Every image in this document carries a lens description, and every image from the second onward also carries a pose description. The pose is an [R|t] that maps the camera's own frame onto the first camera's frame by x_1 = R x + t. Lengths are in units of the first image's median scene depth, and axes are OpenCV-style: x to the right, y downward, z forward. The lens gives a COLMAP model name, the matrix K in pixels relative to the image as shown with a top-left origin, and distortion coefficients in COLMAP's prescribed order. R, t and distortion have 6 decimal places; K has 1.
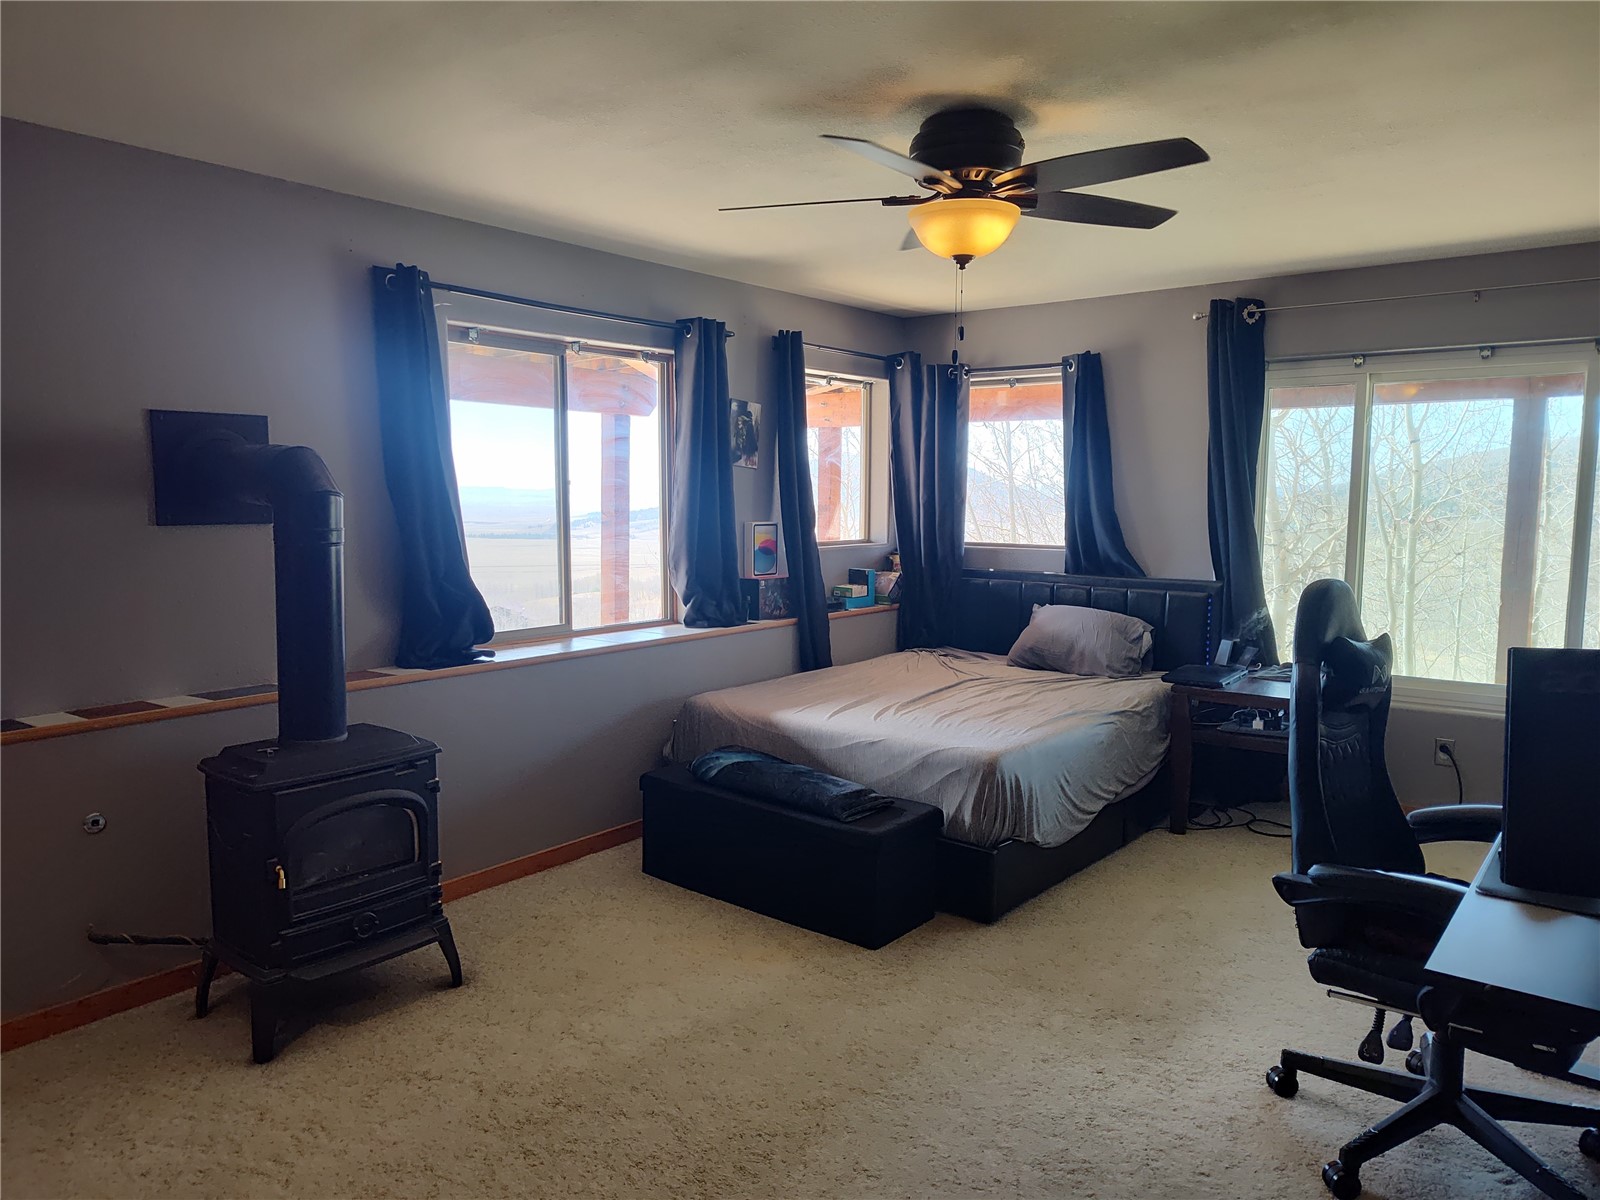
lens RADIAL K [[1082.8, 0, 805.4], [0, 1082.8, 599.1], [0, 0, 1]] dist [0.028006, -0.027483]
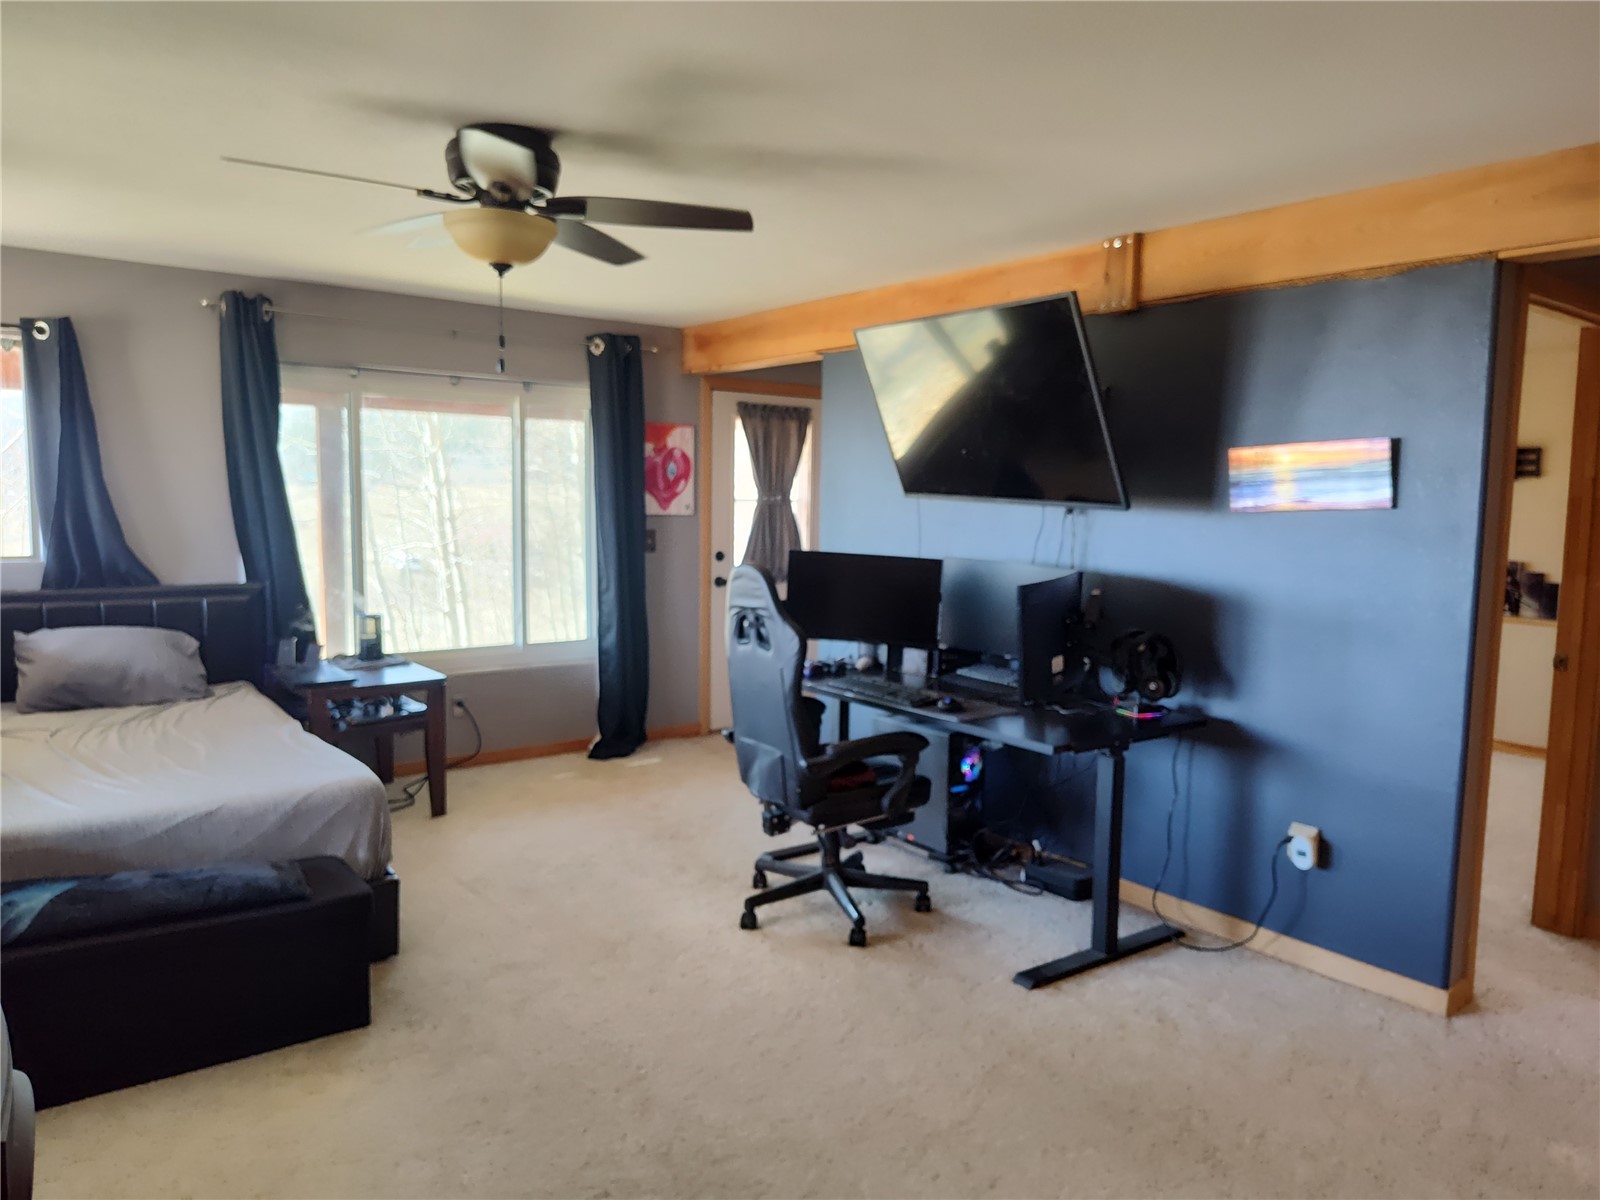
lens RADIAL K [[1082.8, 0, 808.5], [0, 1082.8, 598.2], [0, 0, 1]] dist [0.028006, -0.027483]
pose [[0.257371, -0.091201, 0.961999, -0.440856], [0.080851, 0.994078, 0.072612, -0.034230], [-0.962924, 0.059090, 0.263220, 0.277568]]
